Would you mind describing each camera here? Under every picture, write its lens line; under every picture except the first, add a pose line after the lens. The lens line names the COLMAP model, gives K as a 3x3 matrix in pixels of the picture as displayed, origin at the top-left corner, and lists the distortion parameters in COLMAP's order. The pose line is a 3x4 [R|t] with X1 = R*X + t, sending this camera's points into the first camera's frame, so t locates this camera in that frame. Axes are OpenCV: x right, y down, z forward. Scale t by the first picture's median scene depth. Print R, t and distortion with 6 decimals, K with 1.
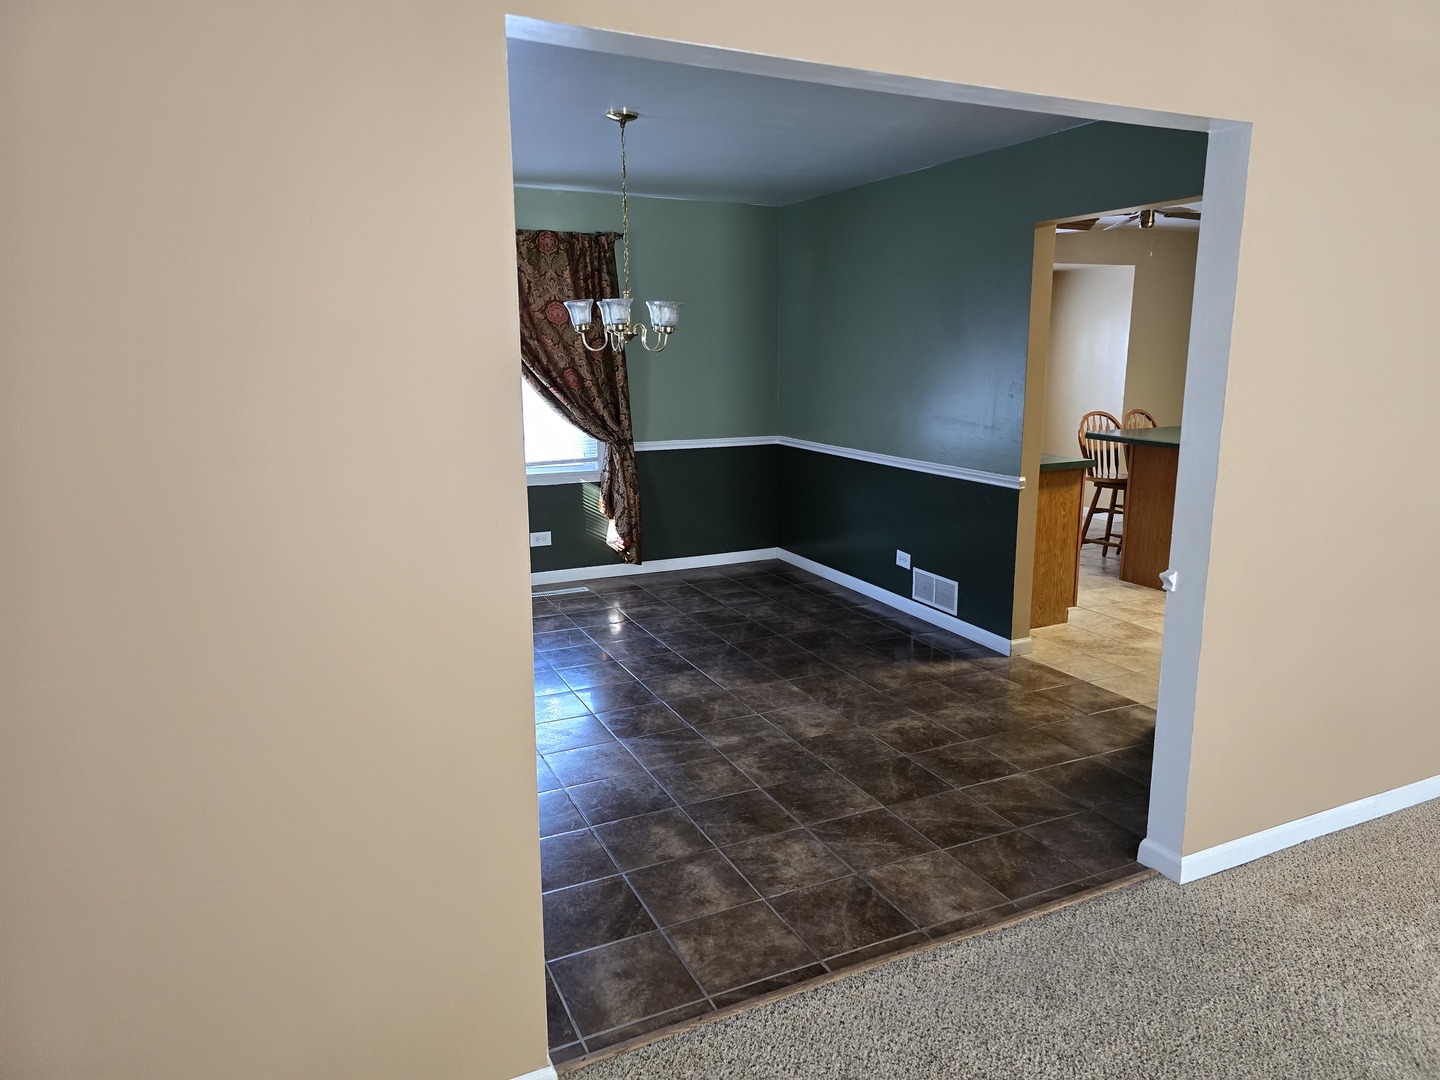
lens RADIAL K [[975.8, 0, 719.2], [0, 975.8, 542.8], [0, 0, 1]] dist [0.079378, -0.047612]
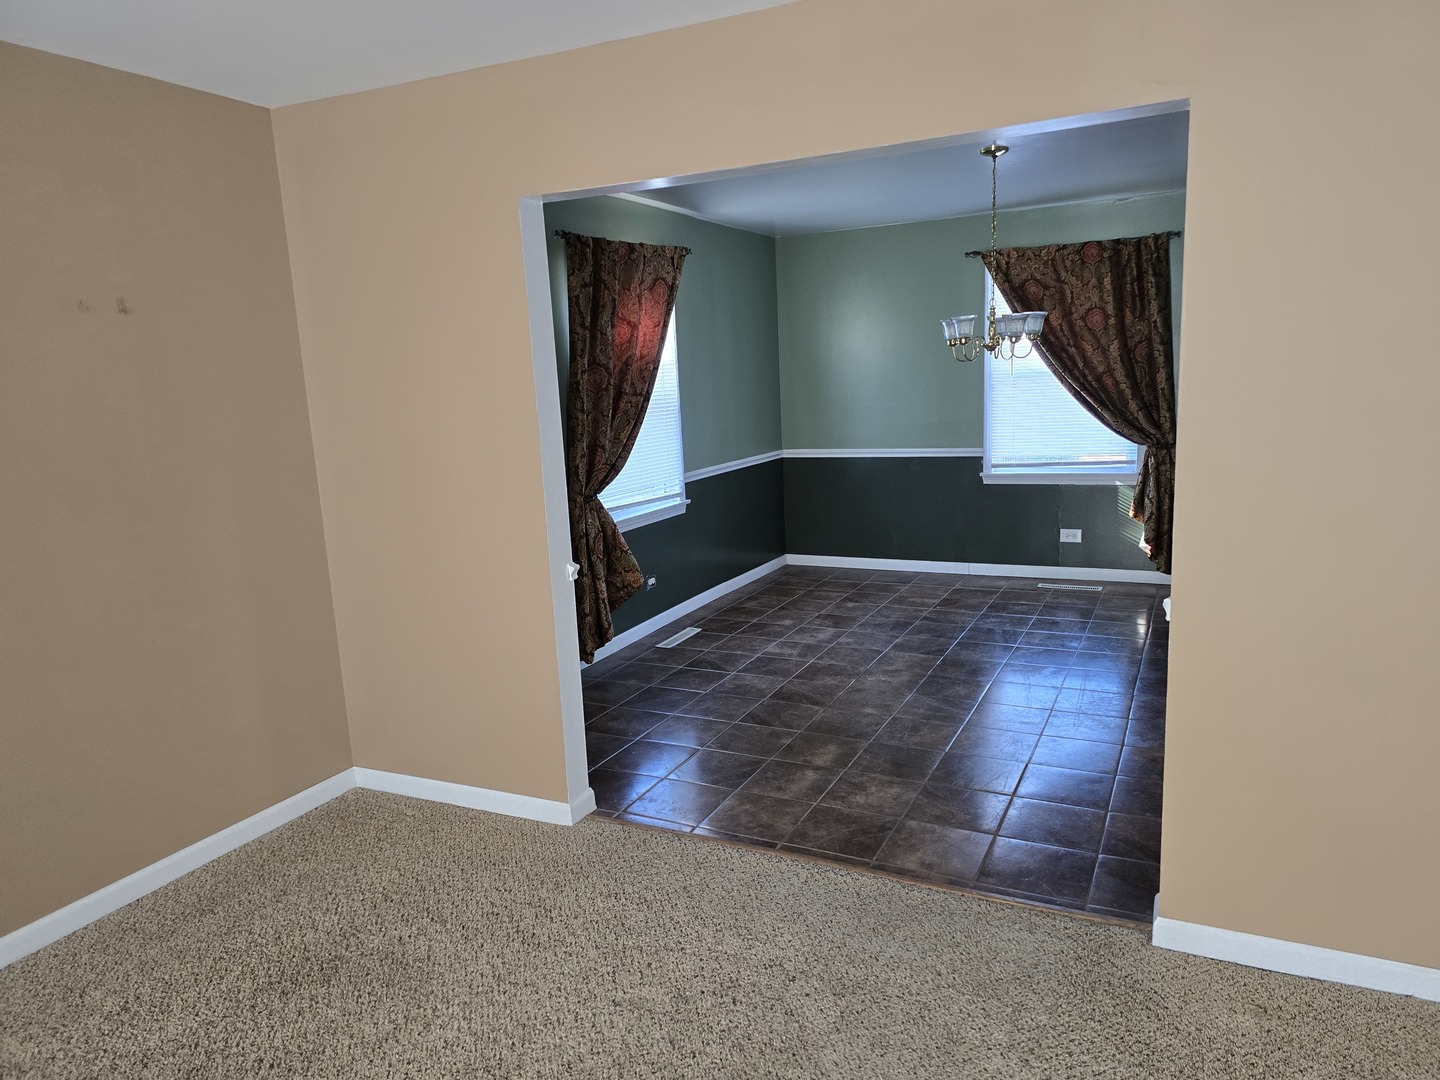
lens RADIAL K [[975.8, 0, 712.6], [0, 975.8, 545.6], [0, 0, 1]] dist [0.079378, -0.047612]
pose [[0.589277, 0.114157, -0.799825, 0.460991], [-0.115545, 0.991699, 0.056414, -0.009003], [0.799626, 0.059172, 0.597576, 0.065338]]
